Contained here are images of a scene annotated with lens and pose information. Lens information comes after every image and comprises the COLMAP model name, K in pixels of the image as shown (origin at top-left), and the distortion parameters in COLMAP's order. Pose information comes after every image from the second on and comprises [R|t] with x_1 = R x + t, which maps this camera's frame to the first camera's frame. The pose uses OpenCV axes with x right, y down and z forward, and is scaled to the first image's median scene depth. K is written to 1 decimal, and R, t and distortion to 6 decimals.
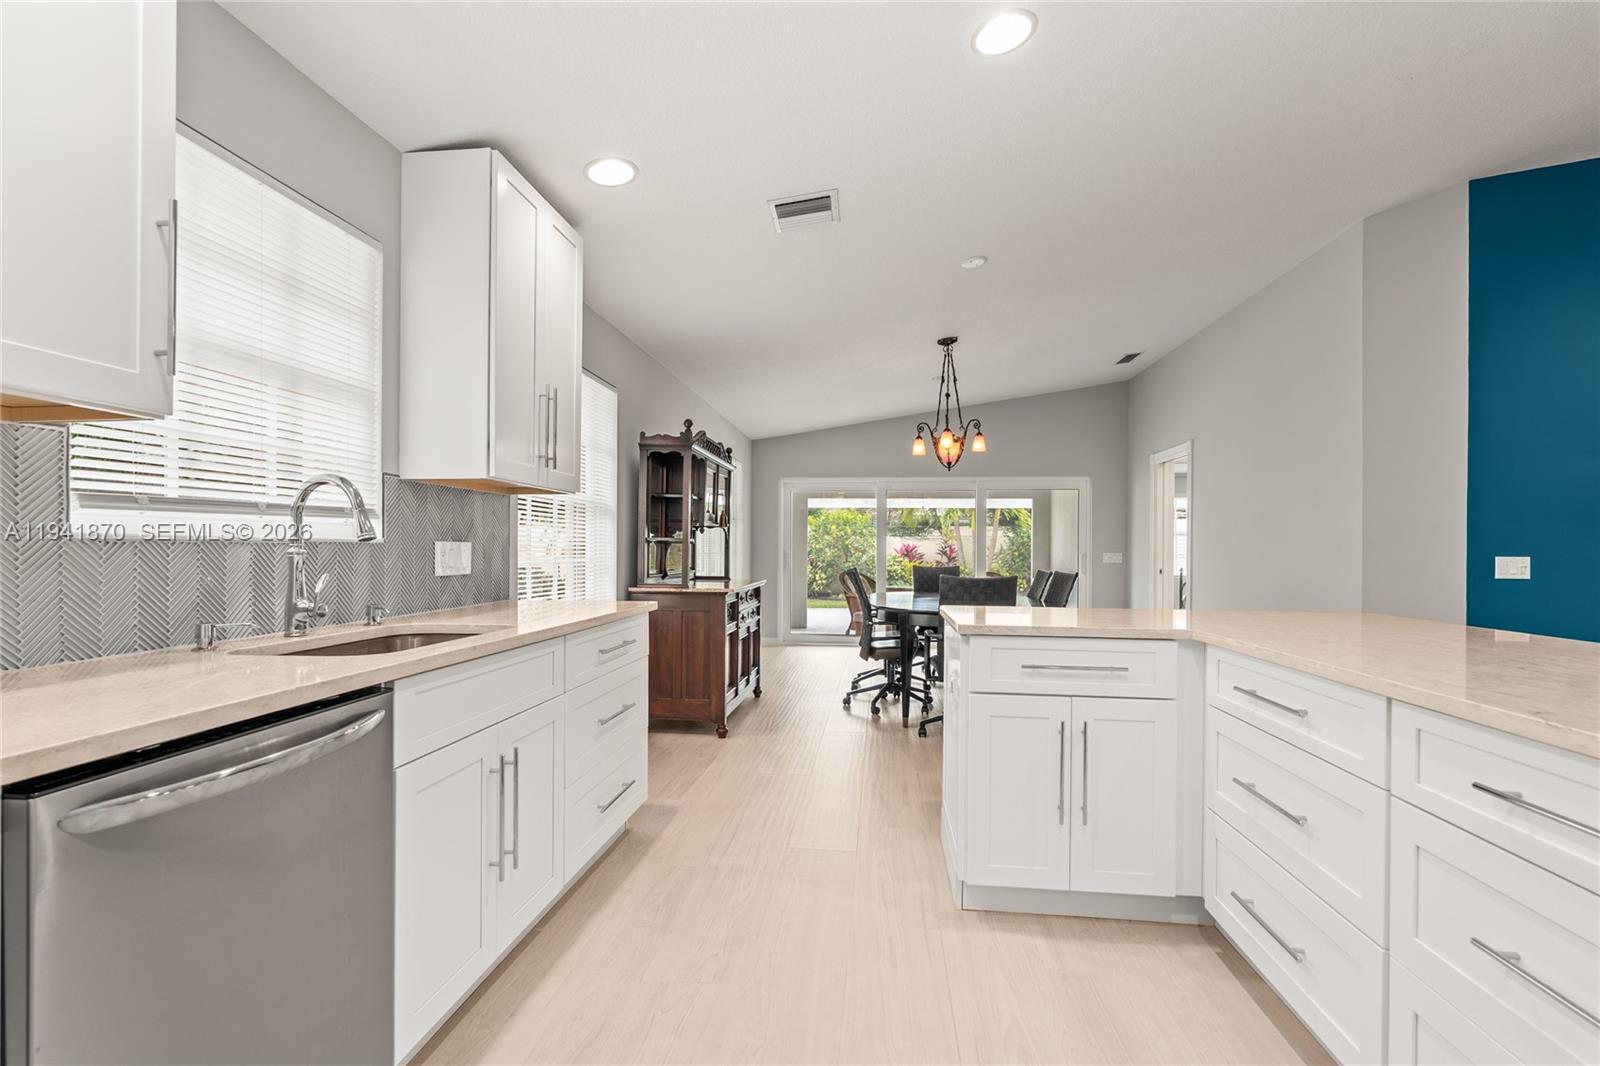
lens RADIAL K [[731.2, 0, 797.6], [0, 731.2, 546.7], [0, 0, 1]] dist [-0.003837, -0.000169]
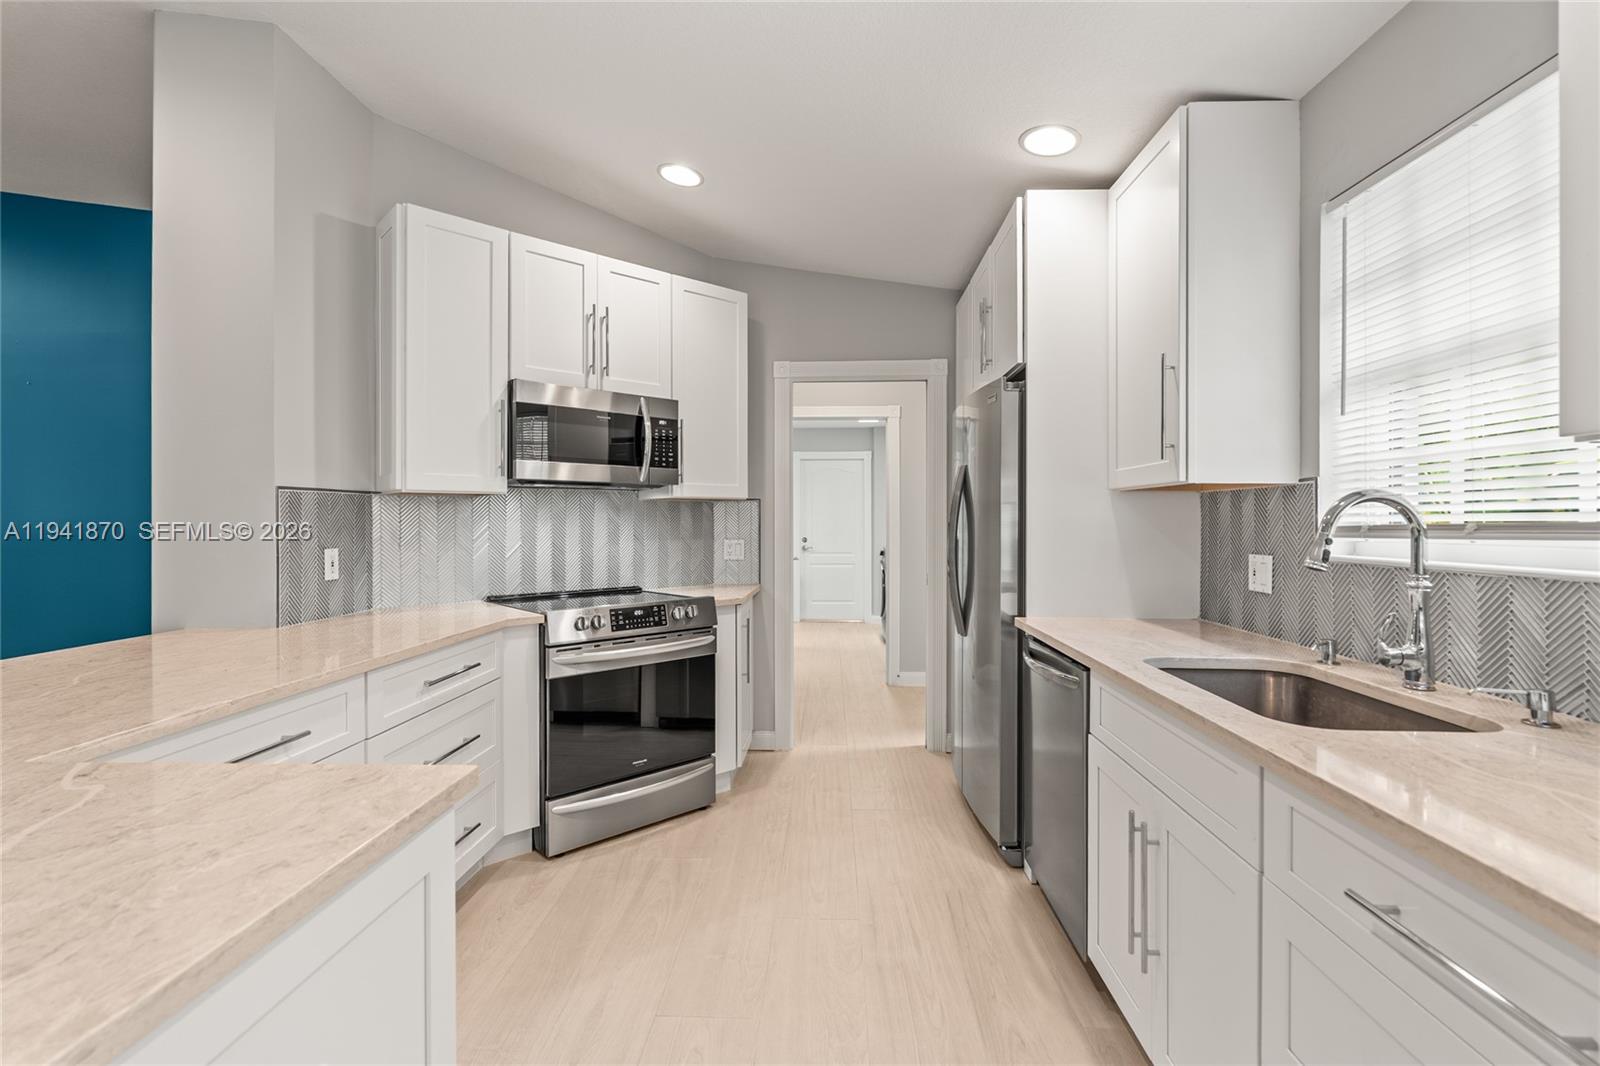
lens RADIAL K [[726.4, 0, 799.7], [0, 726.4, 516.5], [0, 0, 1]] dist [-0.001456, -0.000072]
pose [[-0.997127, -0.005299, -0.075562, 0.028379], [-0.004822, 0.999967, -0.006496, -0.024212], [0.075594, -0.006113, -0.997120, 0.735500]]
